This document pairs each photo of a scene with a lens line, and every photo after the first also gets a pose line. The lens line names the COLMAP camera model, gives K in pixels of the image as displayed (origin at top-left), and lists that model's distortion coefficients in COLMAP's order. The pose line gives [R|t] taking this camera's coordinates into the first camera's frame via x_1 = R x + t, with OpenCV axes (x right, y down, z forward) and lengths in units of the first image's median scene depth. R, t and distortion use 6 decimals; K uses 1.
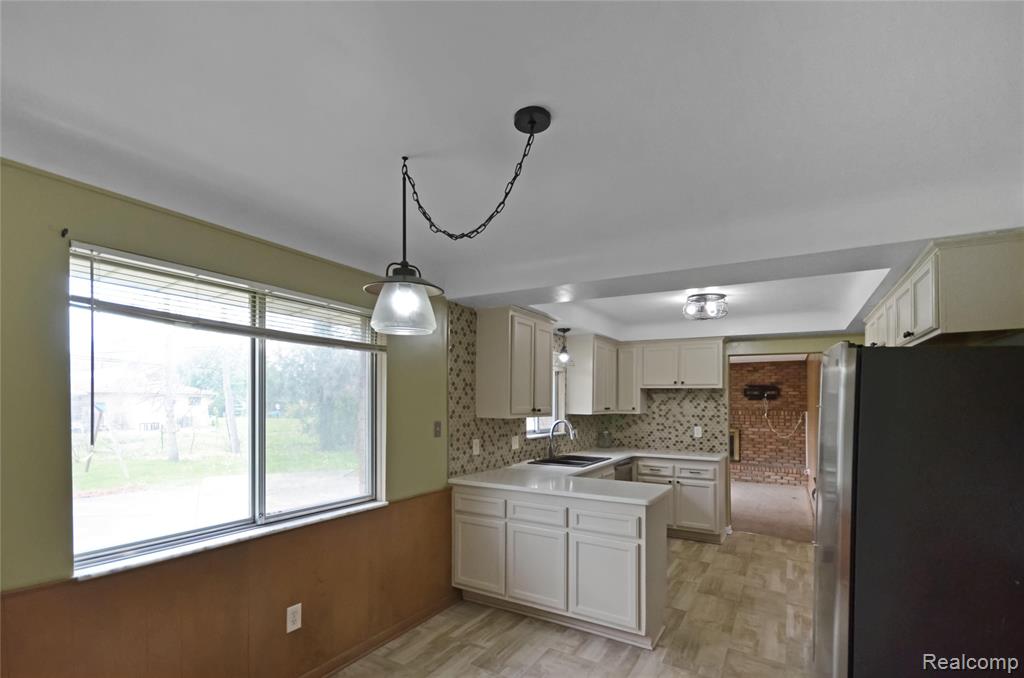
lens RADIAL K [[471.4, 0, 502.7], [0, 471.4, 401.9], [0, 0, 1]] dist [-0.002811, -0.000046]
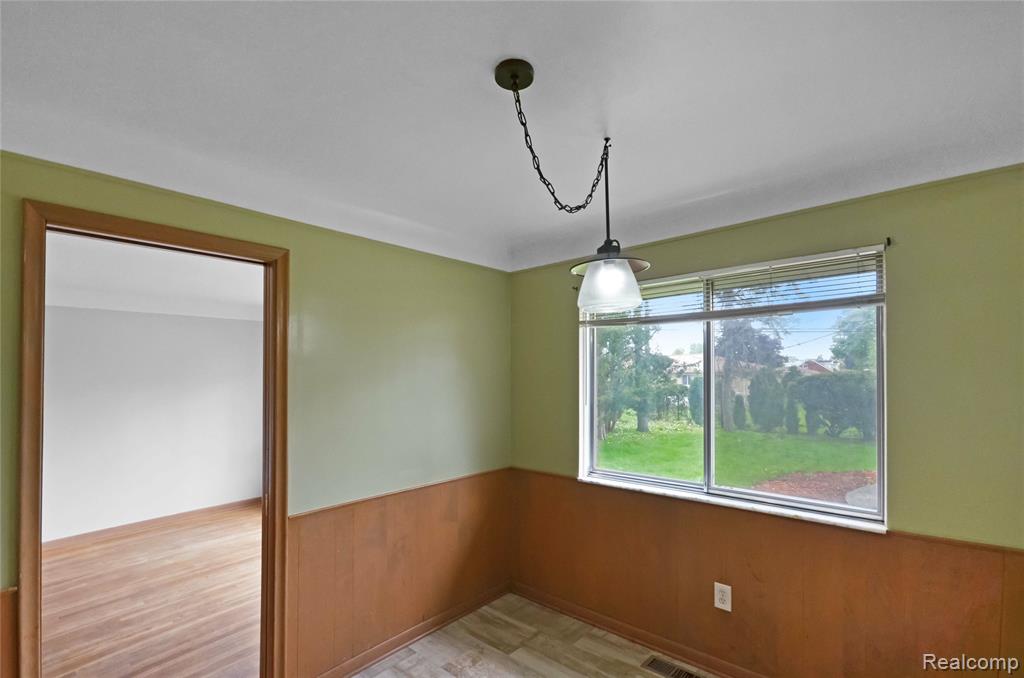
lens RADIAL K [[474.4, 0, 525.2], [0, 474.4, 373.9], [0, 0, 1]] dist [0.028450, 0.000011]
pose [[-0.169817, -0.019206, -0.985288, 0.358893], [0.009423, 0.999733, -0.021112, 0.003347], [0.985431, -0.012870, -0.169591, 0.434106]]
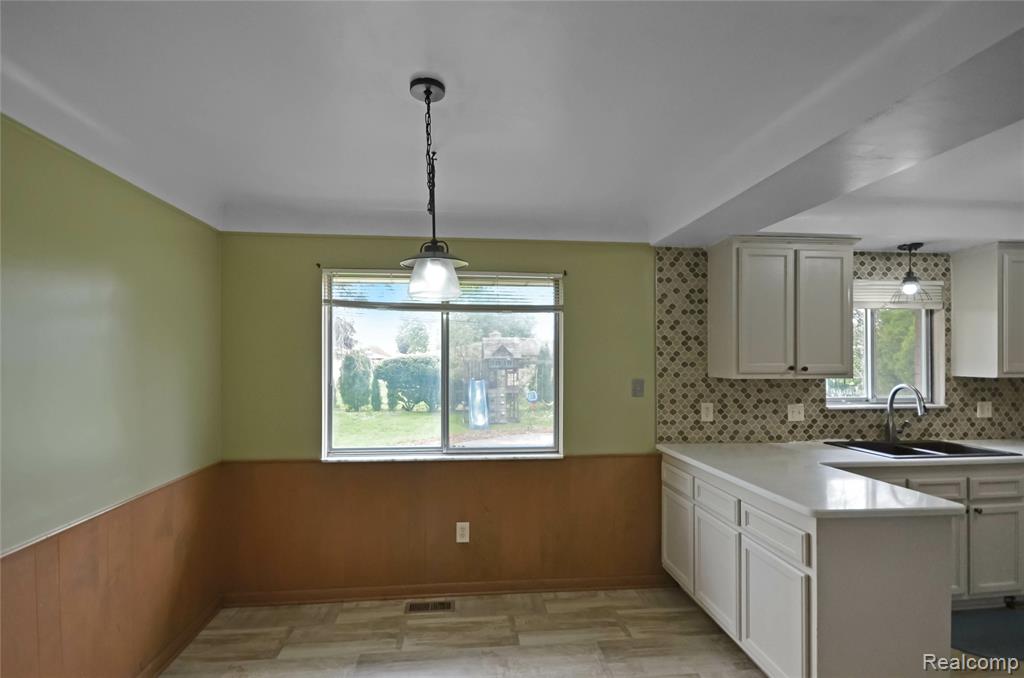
lens RADIAL K [[494.0, 0, 516.7], [0, 494.0, 355.1], [0, 0, 1]] dist [0.028430, -0.016616]
pose [[0.611245, -0.015467, -0.791290, 0.391870], [0.006618, 0.999874, -0.014432, 0.004474], [0.791414, 0.003585, 0.611270, 0.174083]]
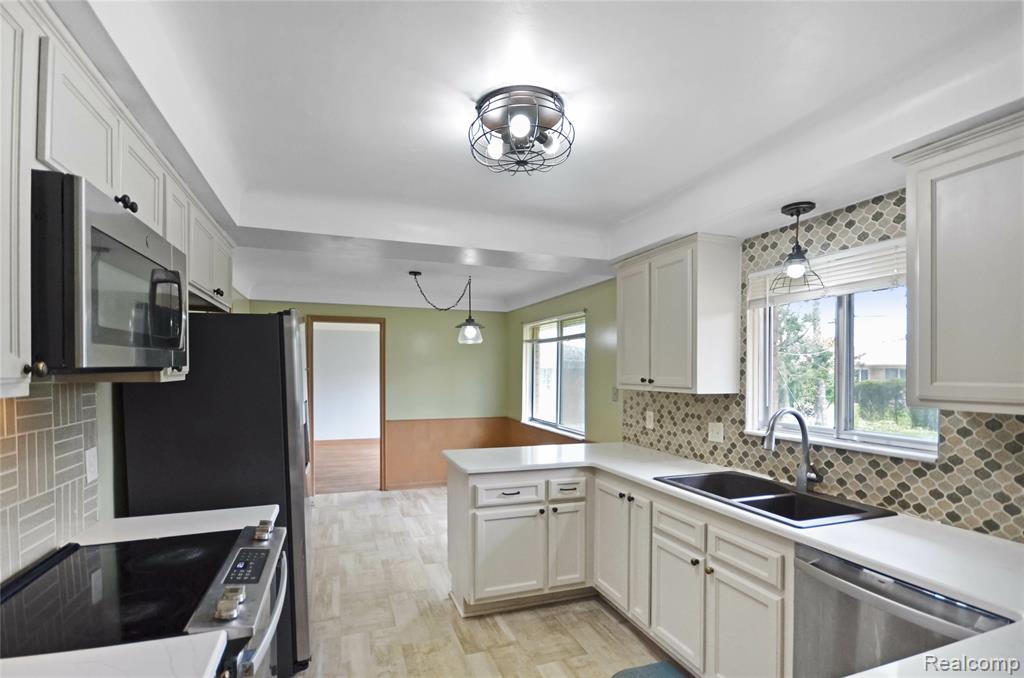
lens RADIAL K [[481.4, 0, 505.9], [0, 481.4, 369.2], [0, 0, 1]] dist [0.022426, -0.015346]
pose [[-0.627742, -0.011580, -0.778336, 0.758911], [-0.007084, 0.999933, -0.009164, 0.007194], [0.778389, -0.000239, -0.627782, 1.230733]]
